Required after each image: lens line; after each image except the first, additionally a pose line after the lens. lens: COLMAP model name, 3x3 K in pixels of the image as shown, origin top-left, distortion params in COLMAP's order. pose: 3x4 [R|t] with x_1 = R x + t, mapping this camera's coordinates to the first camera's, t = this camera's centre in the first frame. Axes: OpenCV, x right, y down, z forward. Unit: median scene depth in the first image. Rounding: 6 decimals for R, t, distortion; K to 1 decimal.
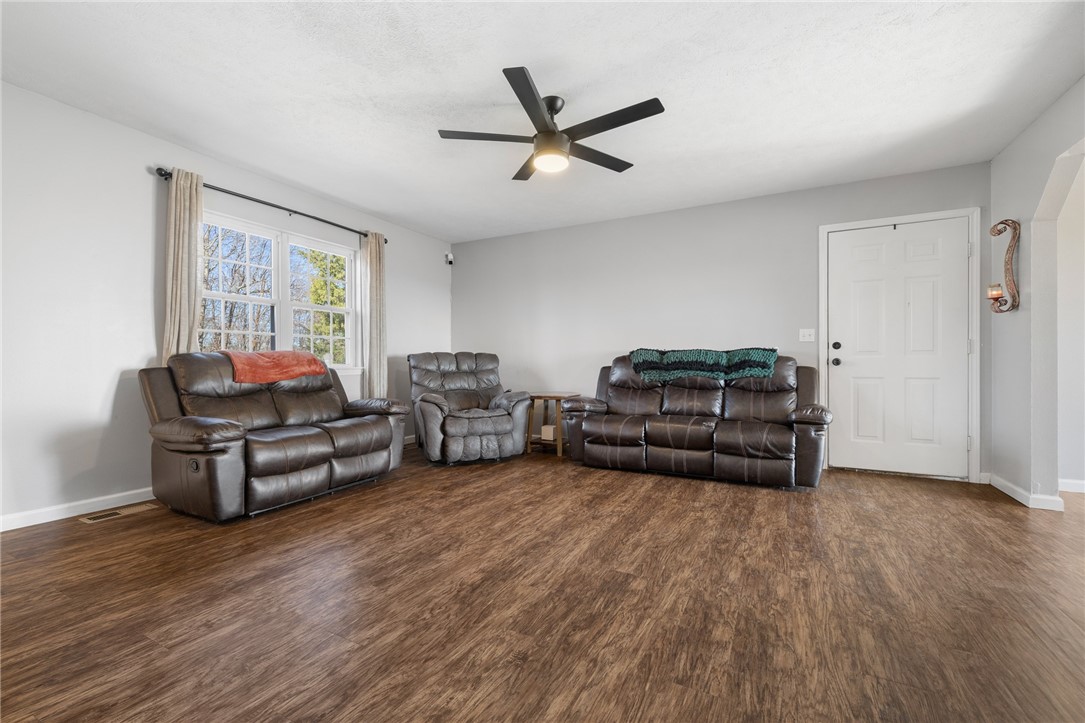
lens RADIAL K [[457.4, 0, 540.2], [0, 457.4, 362.4], [0, 0, 1]] dist [0.003451, -0.000075]
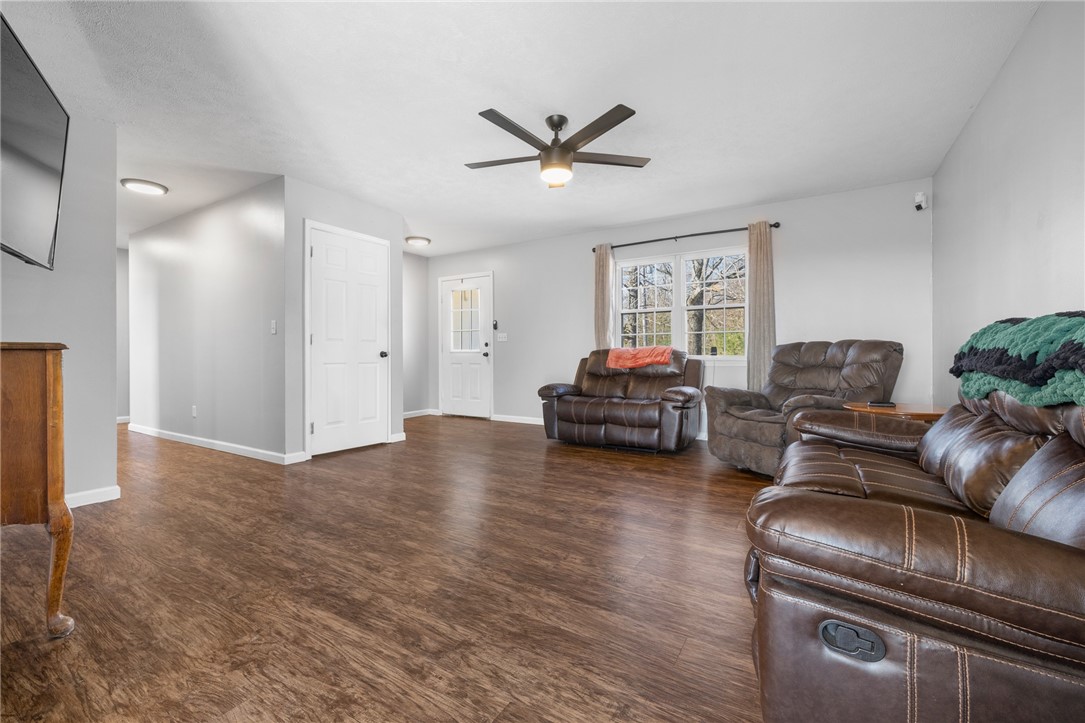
lens RADIAL K [[457.4, 0, 538.4], [0, 457.4, 356.6], [0, 0, 1]] dist [0.003451, -0.000075]
pose [[-0.076404, 0.002846, -0.997073, 1.341215], [0.003777, 0.999990, 0.002564, 0.001143], [0.997070, -0.003570, -0.076414, 1.234173]]
